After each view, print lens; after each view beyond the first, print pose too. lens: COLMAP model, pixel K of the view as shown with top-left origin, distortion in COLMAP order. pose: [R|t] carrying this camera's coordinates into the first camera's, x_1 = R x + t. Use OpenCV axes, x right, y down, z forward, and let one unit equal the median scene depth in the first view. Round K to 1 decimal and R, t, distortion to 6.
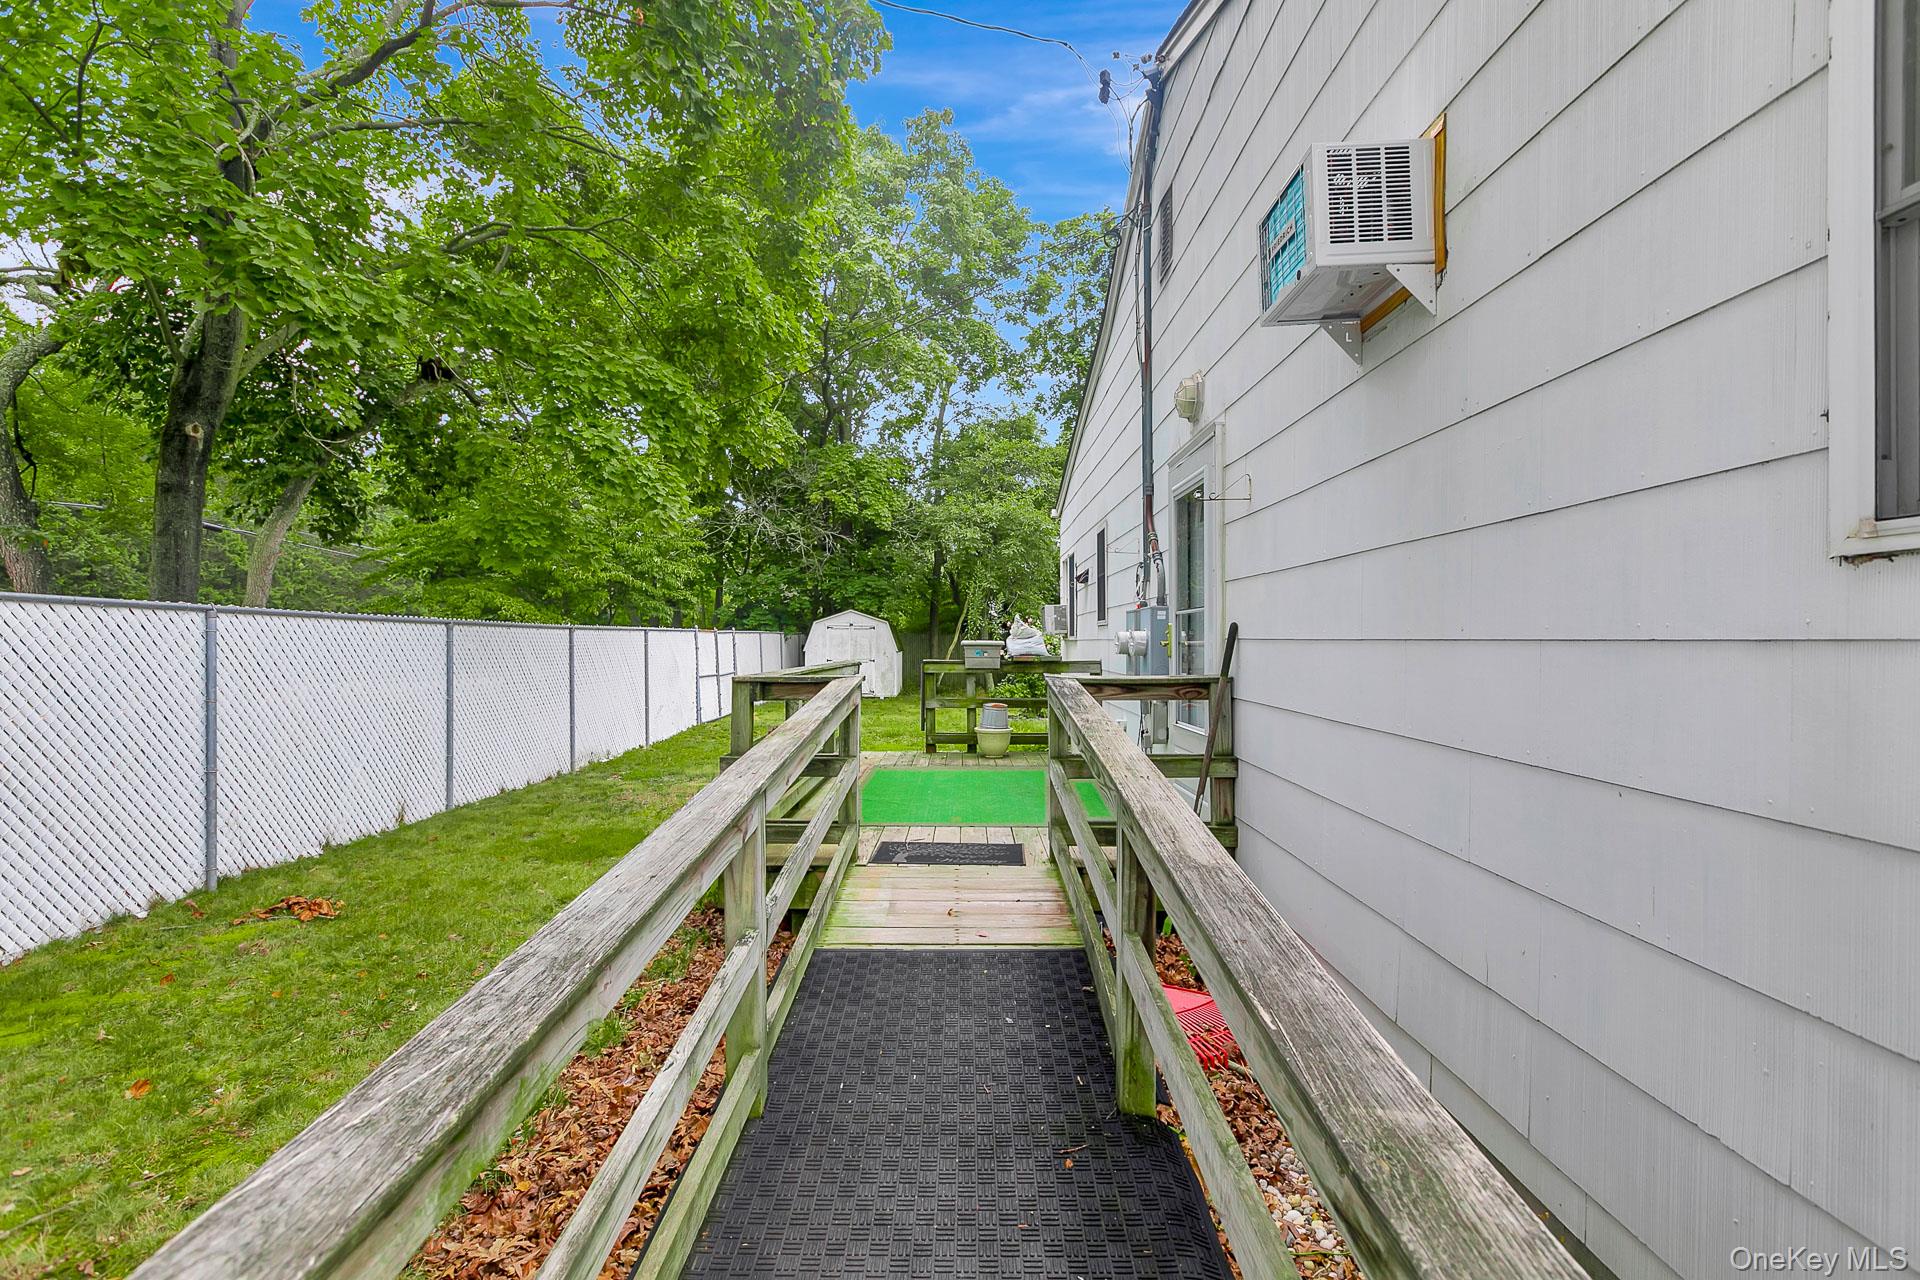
lens RADIAL K [[898.8, 0, 967.1], [0, 898.8, 634.8], [0, 0, 1]] dist [-0.001359, -0.000940]
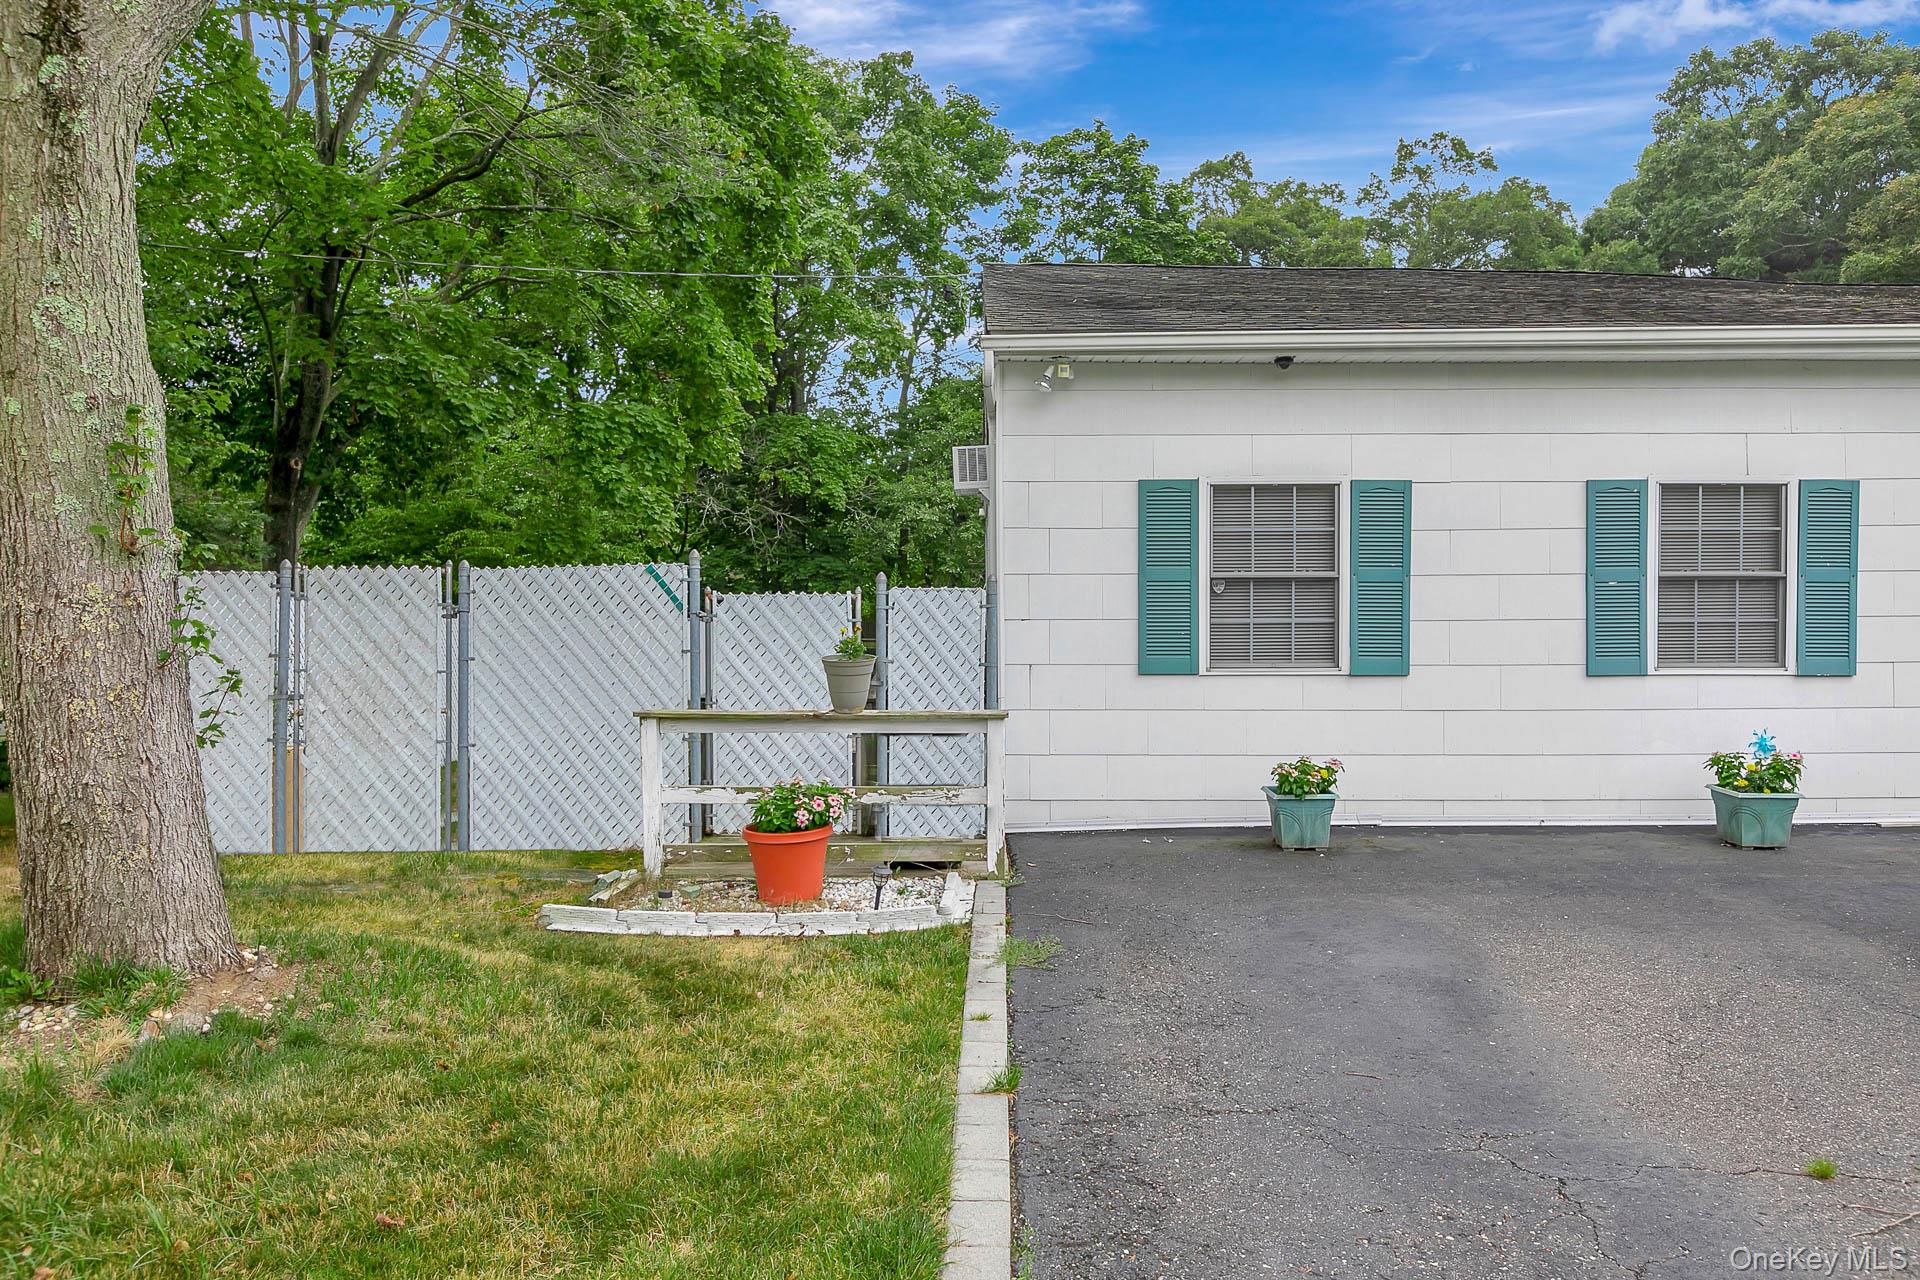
lens RADIAL K [[1313.8, 0, 980.4], [0, 1313.8, 644.6], [0, 0, 1]] dist [-0.013172, 0.009272]
pose [[0.999991, -0.003257, 0.002615, 0.058707], [0.003218, 0.999889, 0.014569, 0.004688], [-0.002662, -0.014560, 0.999890, -0.420881]]
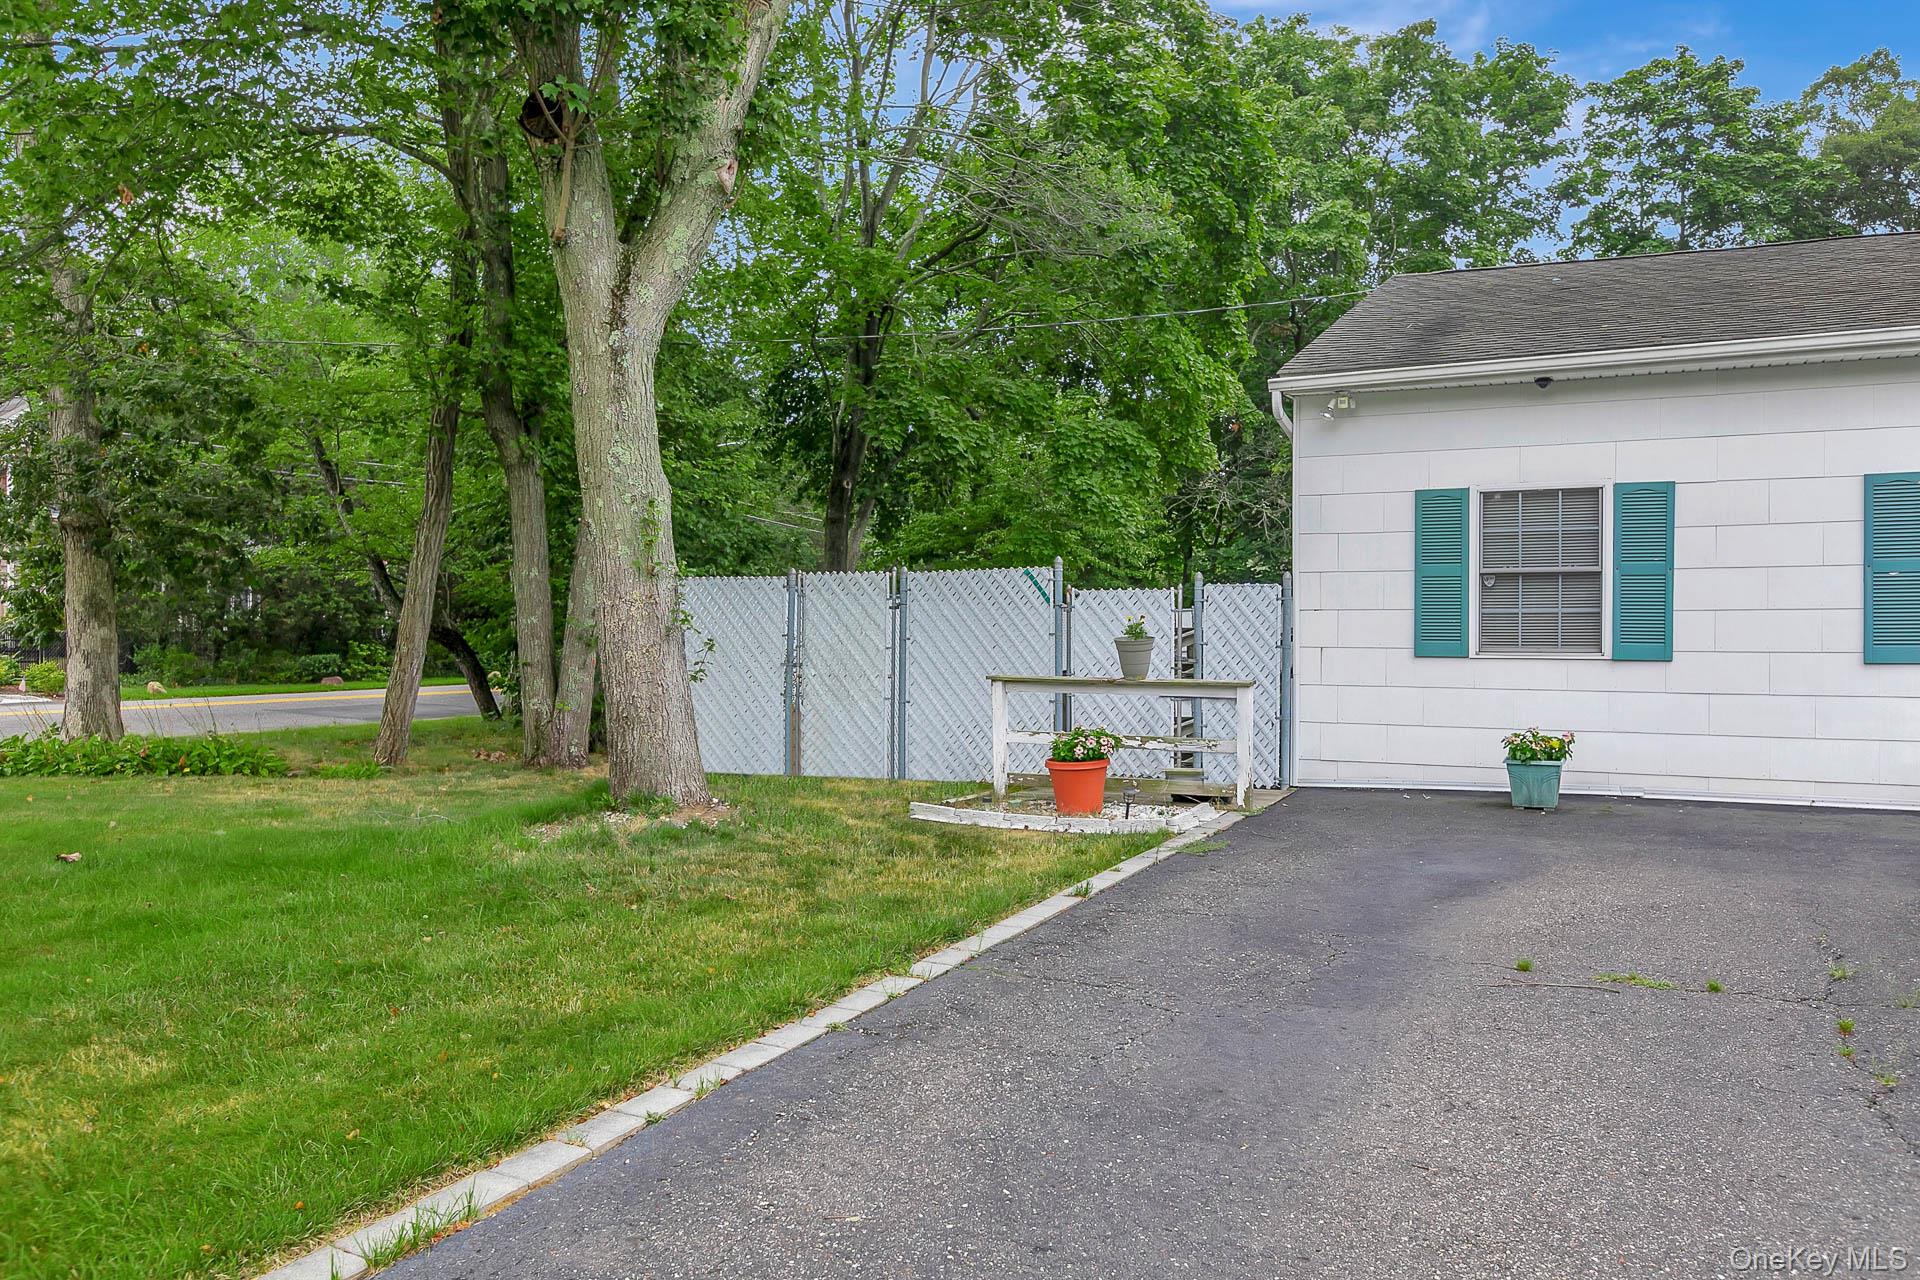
lens RADIAL K [[1408.4, 0, 963.6], [0, 1408.4, 642.8], [0, 0, 1]] dist [0.000745, 0.002811]
pose [[0.903799, 0.005879, -0.427917, 0.190521], [0.001547, 0.999854, 0.017006, 0.006186], [0.427954, -0.016032, 0.903658, -0.556232]]
